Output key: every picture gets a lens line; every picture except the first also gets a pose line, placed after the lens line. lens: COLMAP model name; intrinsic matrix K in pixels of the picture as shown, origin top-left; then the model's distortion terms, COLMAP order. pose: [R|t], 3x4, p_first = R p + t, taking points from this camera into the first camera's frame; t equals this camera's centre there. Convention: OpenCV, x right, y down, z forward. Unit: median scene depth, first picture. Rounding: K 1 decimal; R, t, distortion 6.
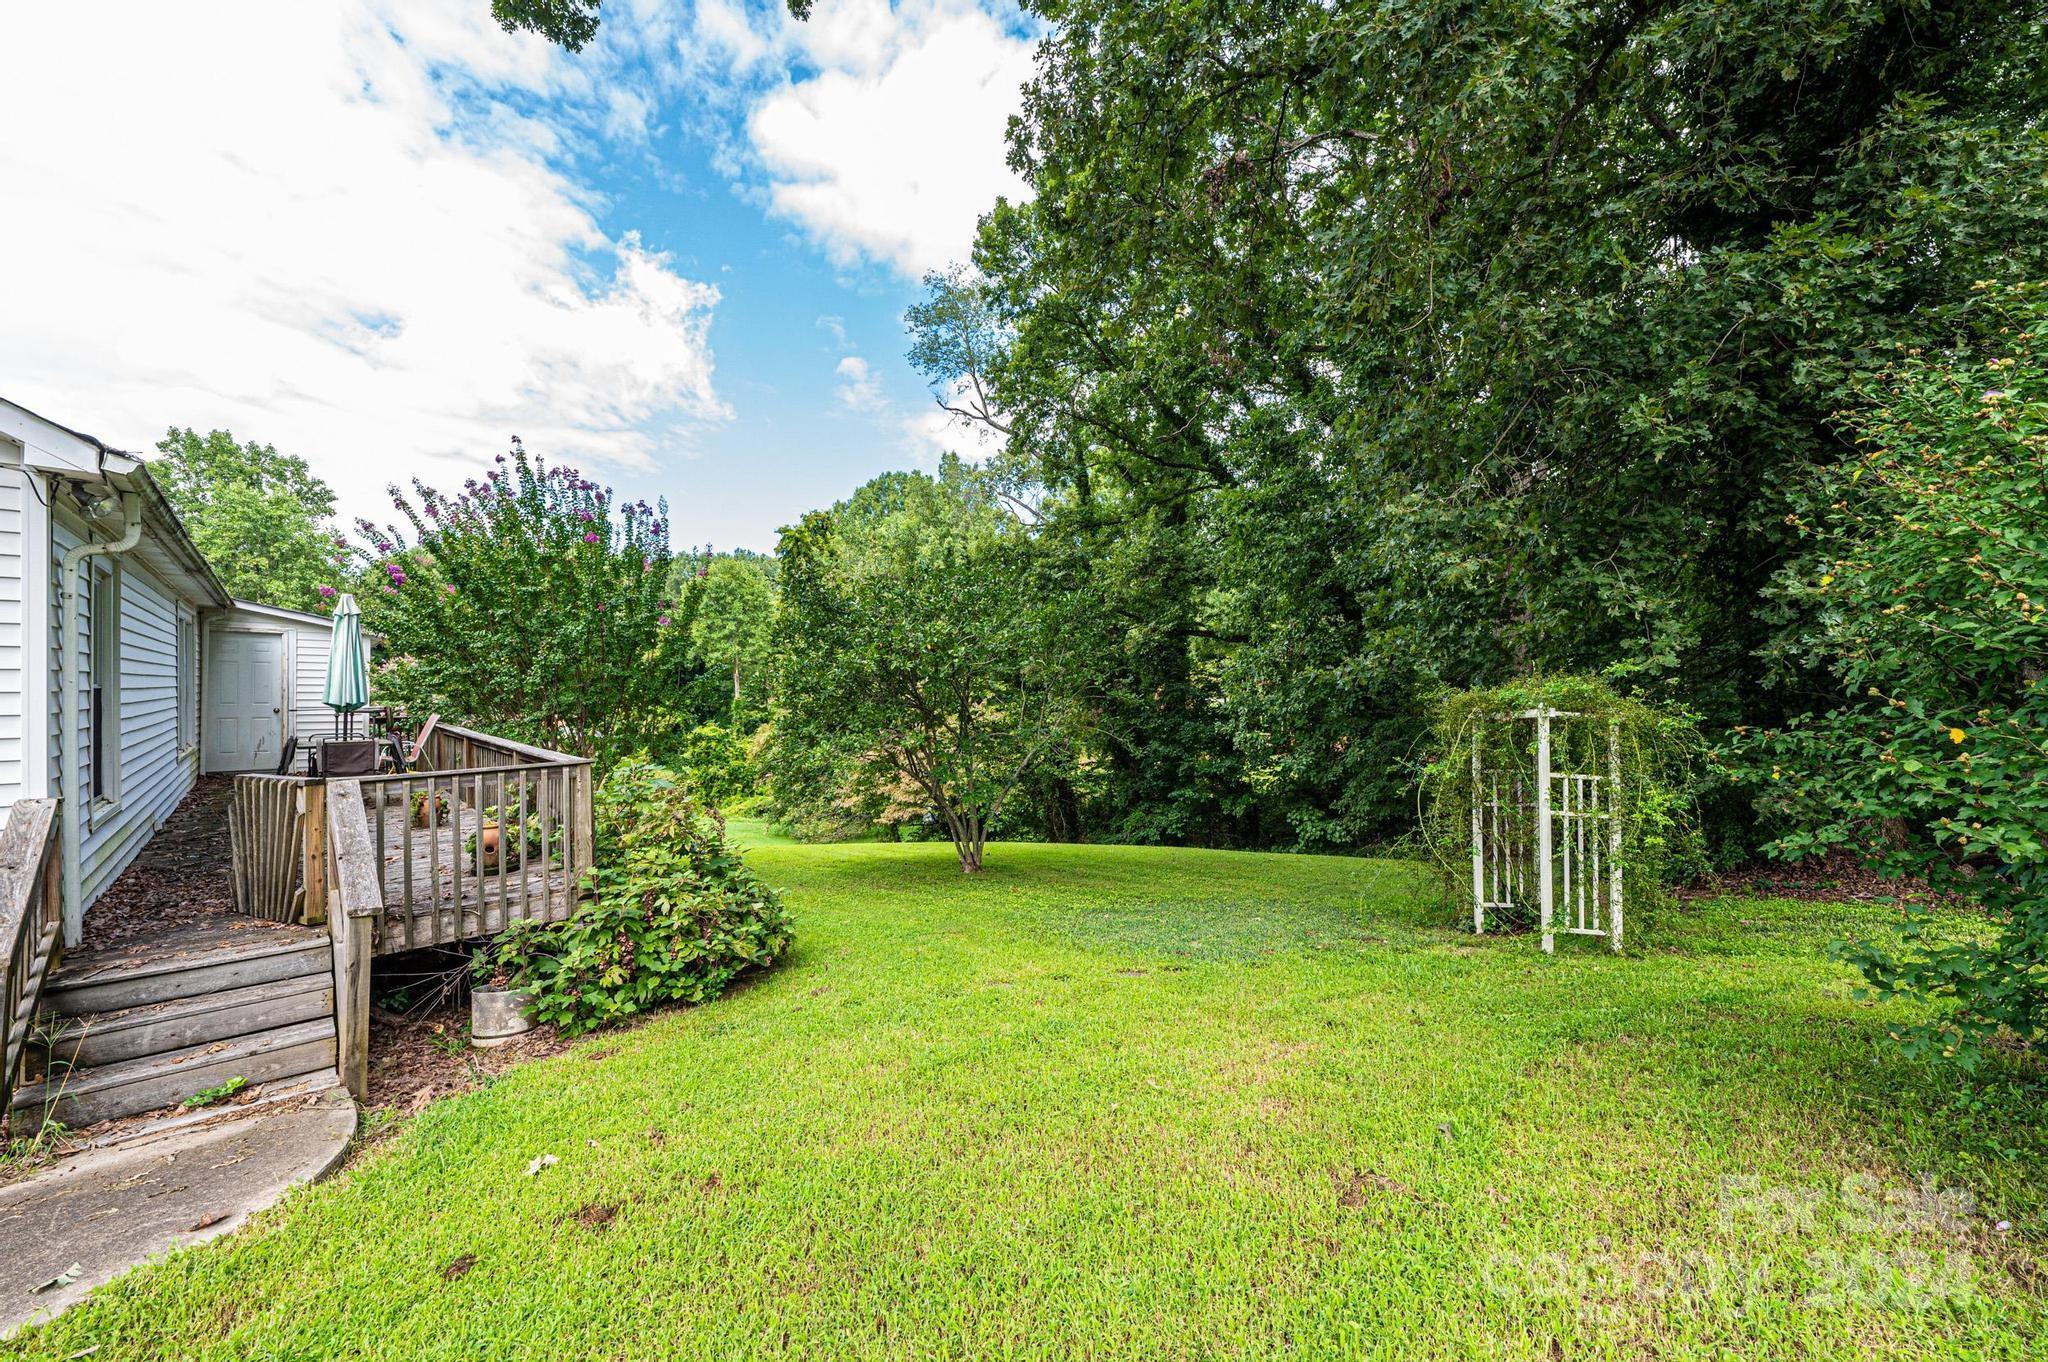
lens RADIAL K [[821.5, 0, 1024.0], [0, 821.5, 681.0], [0, 0, 1]] dist [-0.003407, -0.000063]
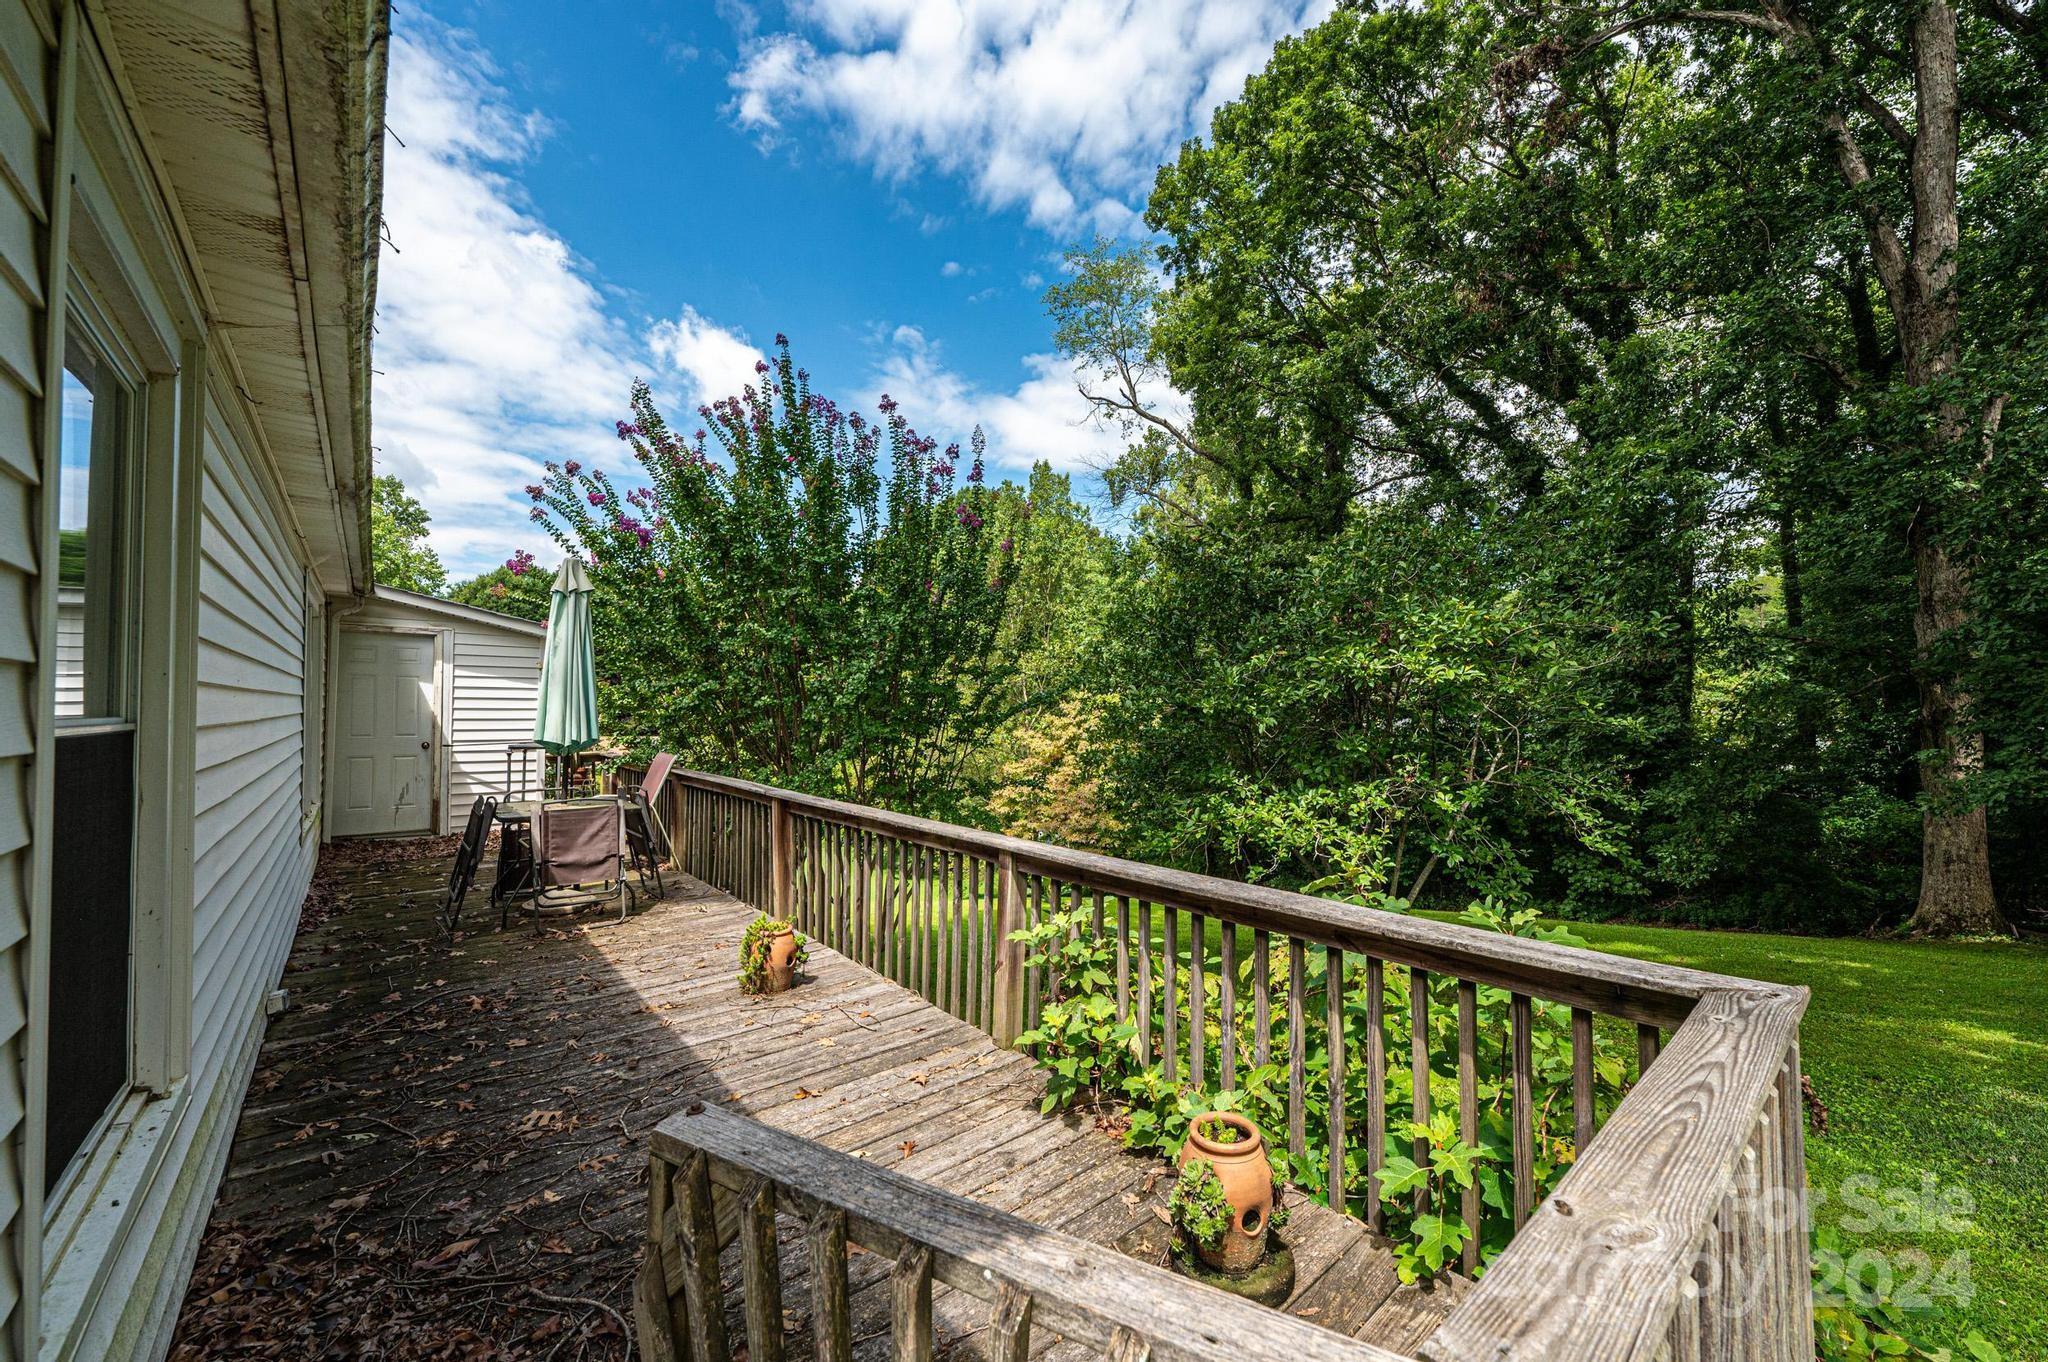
lens RADIAL K [[813.1, 0, 1026.4], [0, 813.1, 681.8], [0, 0, 1]] dist [0.001001, 0.000200]
pose [[0.998427, -0.005510, -0.055800, -0.144960], [0.004356, 0.999775, -0.020771, -0.000632], [0.055902, 0.020496, 0.998226, 0.133853]]
